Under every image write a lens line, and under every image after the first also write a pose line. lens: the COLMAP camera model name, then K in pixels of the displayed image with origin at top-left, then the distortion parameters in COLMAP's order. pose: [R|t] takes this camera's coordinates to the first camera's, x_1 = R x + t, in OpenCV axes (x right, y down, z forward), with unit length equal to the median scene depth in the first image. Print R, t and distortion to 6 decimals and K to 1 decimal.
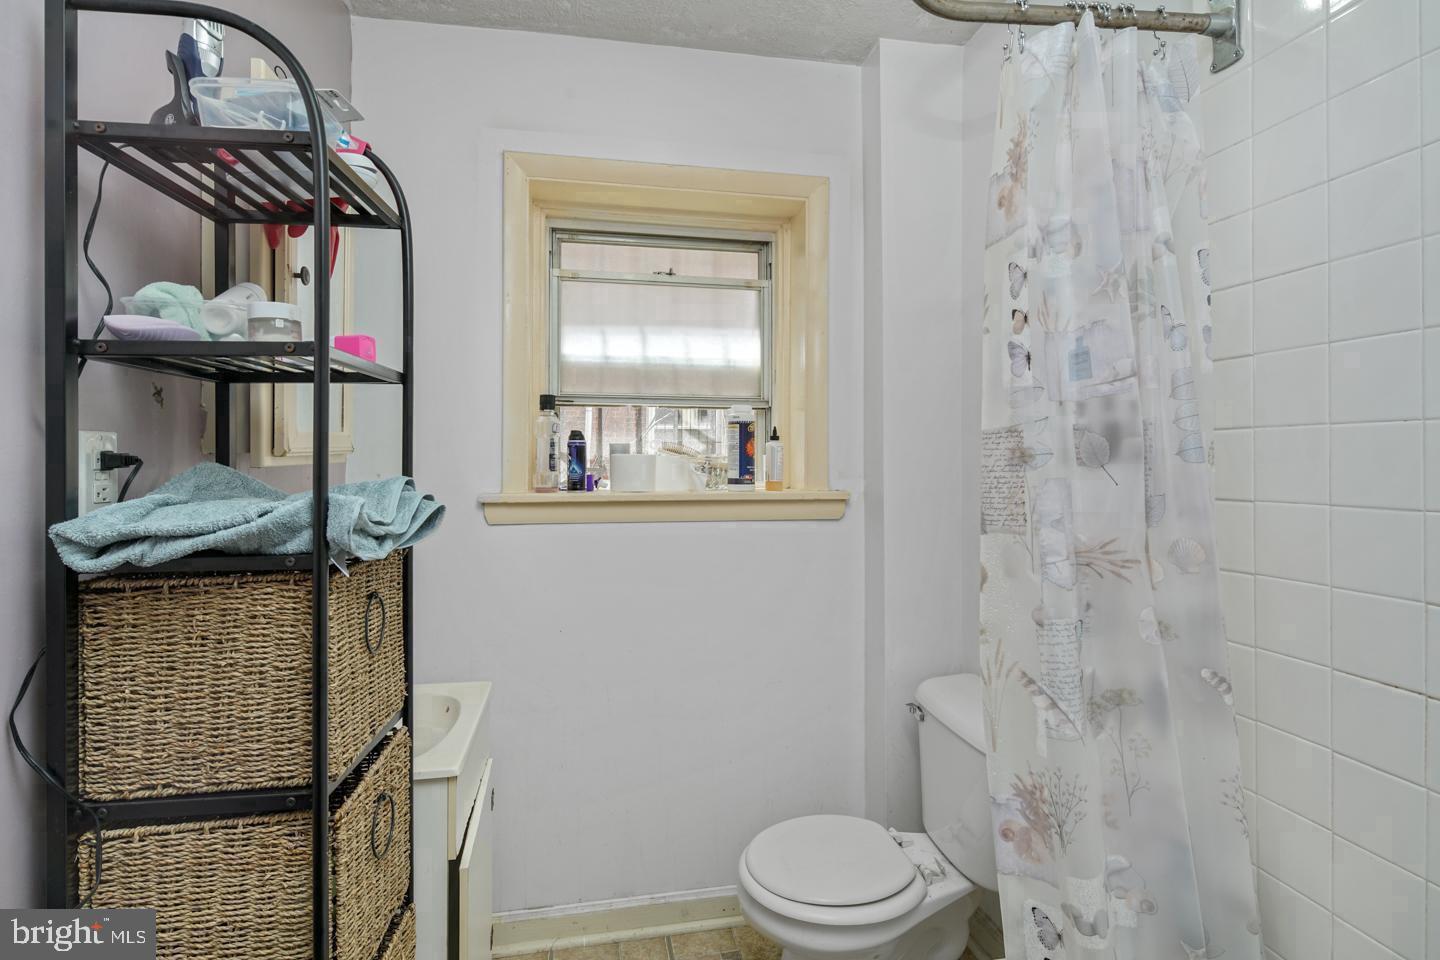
lens RADIAL K [[720.9, 0, 725.6], [0, 720.9, 459.4], [0, 0, 1]] dist [-0.002199, -0.000142]
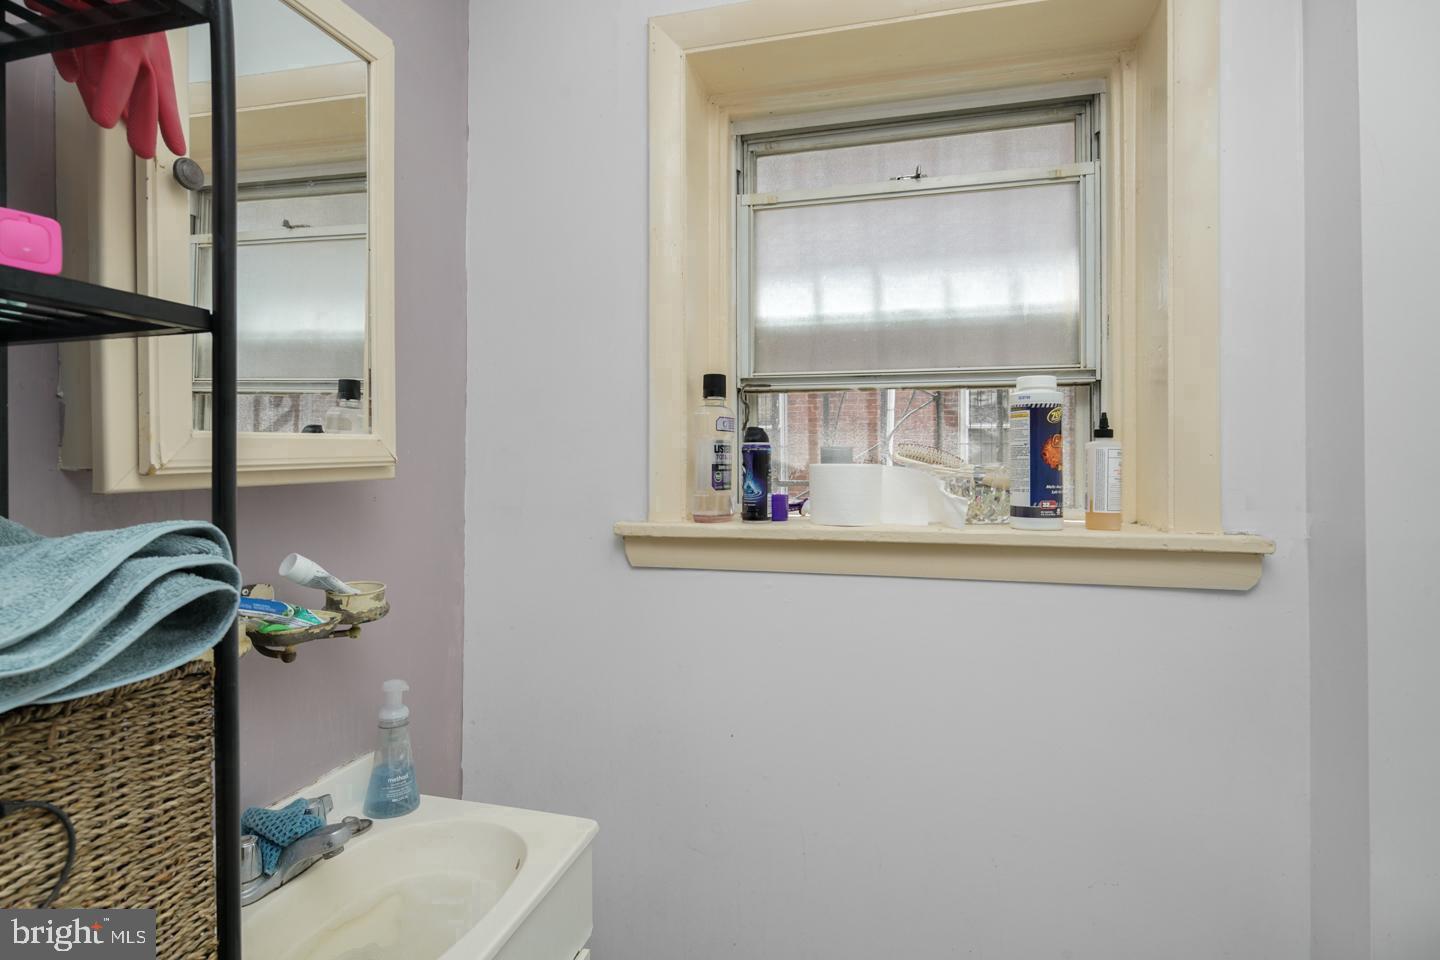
lens RADIAL K [[720.9, 0, 725.6], [0, 720.9, 459.4], [0, 0, 1]] dist [-0.002199, -0.000142]
pose [[0.901925, -0.003537, -0.431878, 0.045629], [0.001494, 0.999986, -0.005070, -0.007817], [0.431890, 0.003928, 0.901918, 0.384917]]
